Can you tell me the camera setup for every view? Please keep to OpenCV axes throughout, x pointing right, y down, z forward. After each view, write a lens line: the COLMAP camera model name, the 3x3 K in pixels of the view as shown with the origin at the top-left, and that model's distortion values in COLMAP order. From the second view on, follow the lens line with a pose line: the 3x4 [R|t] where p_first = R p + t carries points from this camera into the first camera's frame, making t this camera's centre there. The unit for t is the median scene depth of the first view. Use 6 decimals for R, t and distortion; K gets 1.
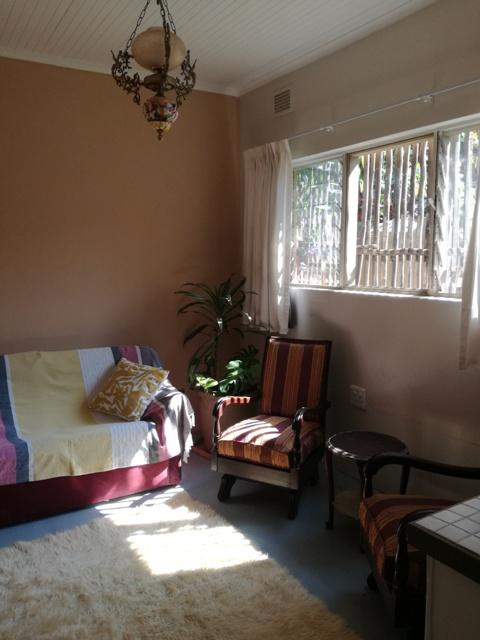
lens RADIAL K [[523.9, 0, 236.1], [0, 523.9, 319.8], [0, 0, 1]] dist [0.095556, -0.229753]
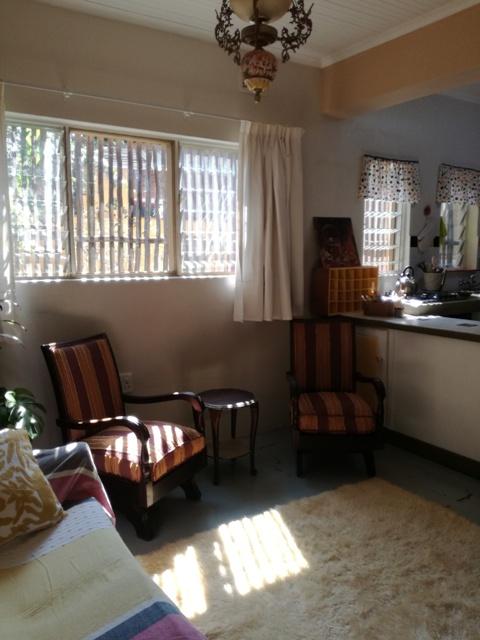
lens RADIAL K [[523.9, 0, 236.1], [0, 523.9, 319.8], [0, 0, 1]] dist [0.095556, -0.229753]
pose [[-0.024585, -0.131283, 0.991040, -0.869536], [0.116209, 0.984244, 0.133265, -0.093245], [-0.992920, 0.118444, -0.008941, 0.903608]]
